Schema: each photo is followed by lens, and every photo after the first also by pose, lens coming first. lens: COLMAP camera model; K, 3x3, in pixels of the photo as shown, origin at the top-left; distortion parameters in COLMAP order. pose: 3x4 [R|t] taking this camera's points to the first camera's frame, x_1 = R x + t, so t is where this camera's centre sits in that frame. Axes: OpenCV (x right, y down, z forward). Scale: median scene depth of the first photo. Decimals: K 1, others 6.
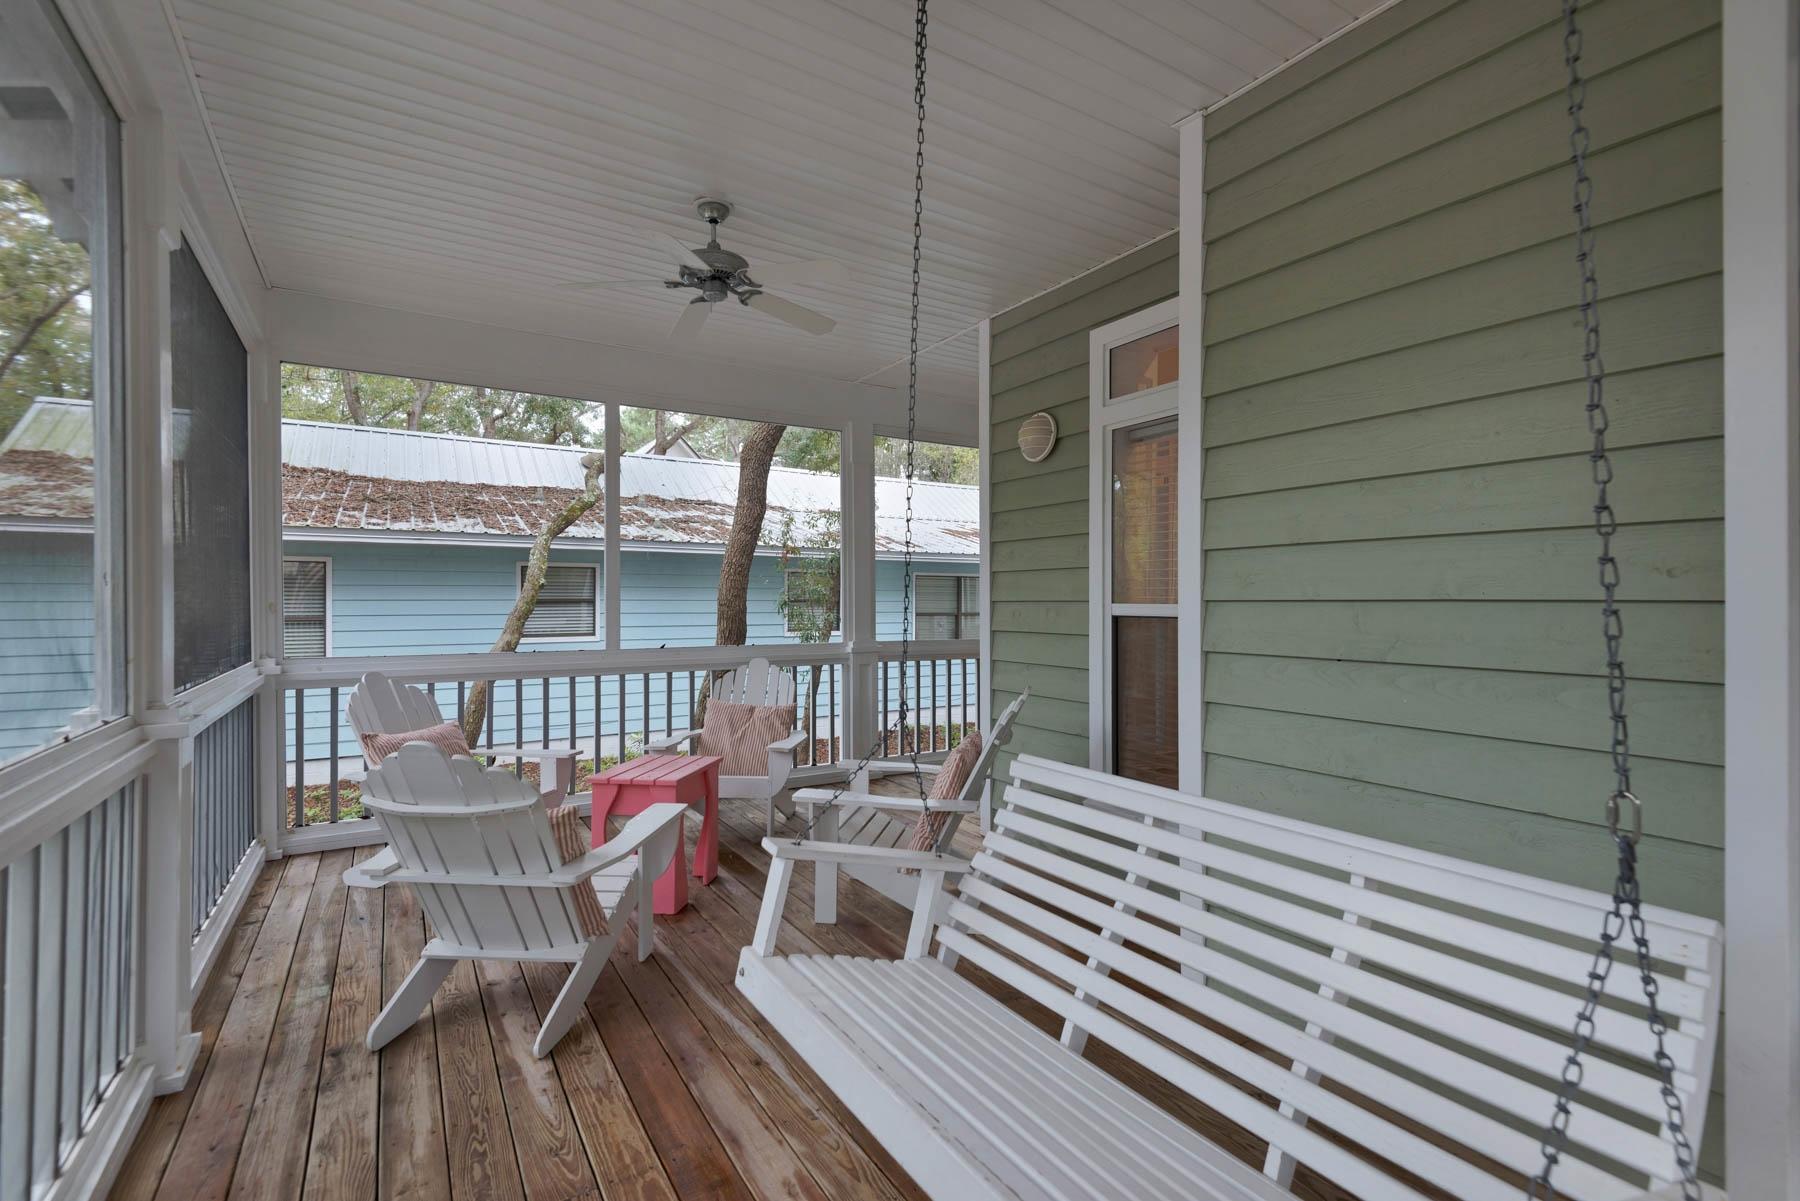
lens RADIAL K [[817.0, 0, 900.0], [0, 817.0, 600.5], [0, 0, 1]] dist [-0.002090, -0.000184]
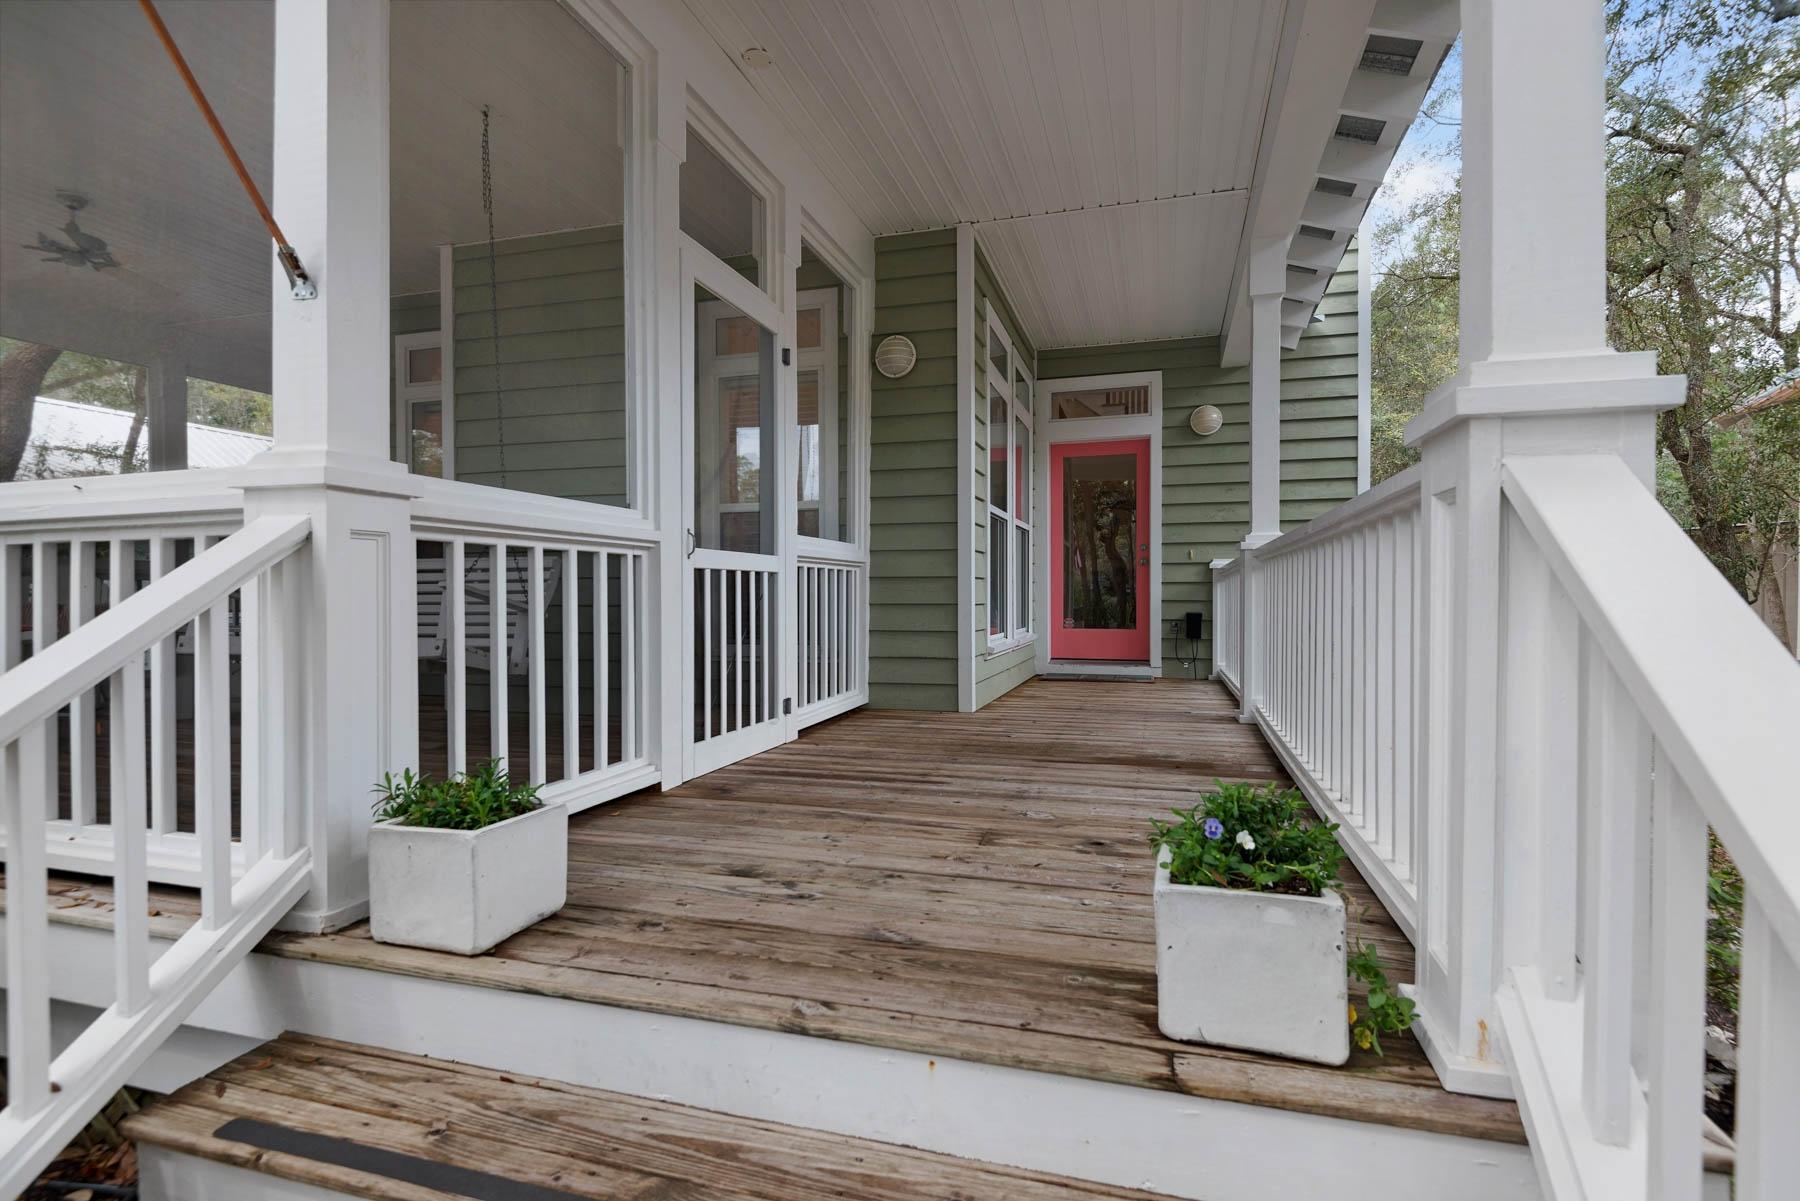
lens RADIAL K [[861.7, 0, 900.0], [0, 861.7, 600.5], [0, 0, 1]] dist [0.002492, 0.000434]
pose [[0.749065, -0.012080, 0.662387, -0.152820], [0.005106, 0.999909, 0.012461, 0.170363], [-0.662477, -0.005952, 0.749058, -0.953990]]
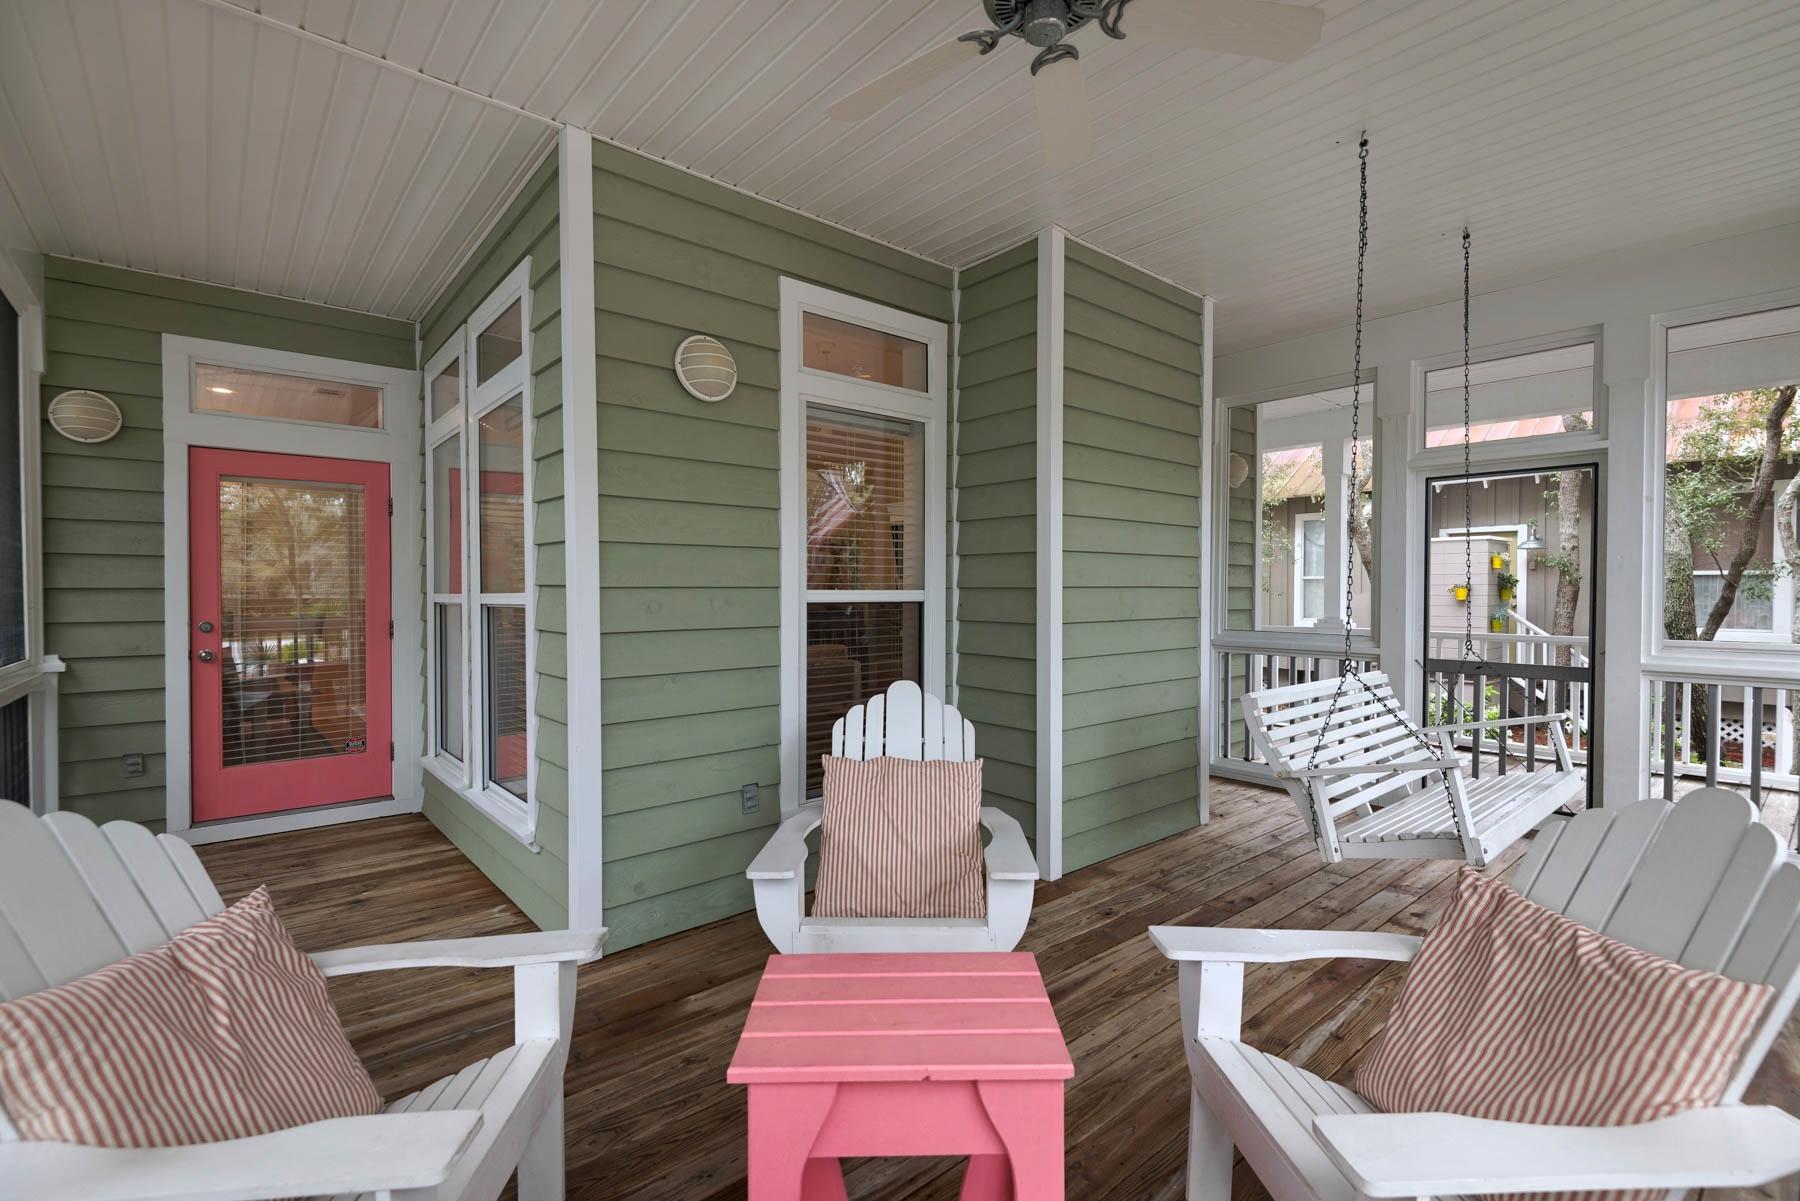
lens RADIAL K [[817.0, 0, 900.0], [0, 817.0, 600.5], [0, 0, 1]] dist [-0.002090, -0.000184]
pose [[-0.158287, -0.014436, 0.987288, -0.743448], [-0.004206, 0.999894, 0.013946, 0.002603], [-0.987384, -0.001945, -0.158331, 1.160888]]
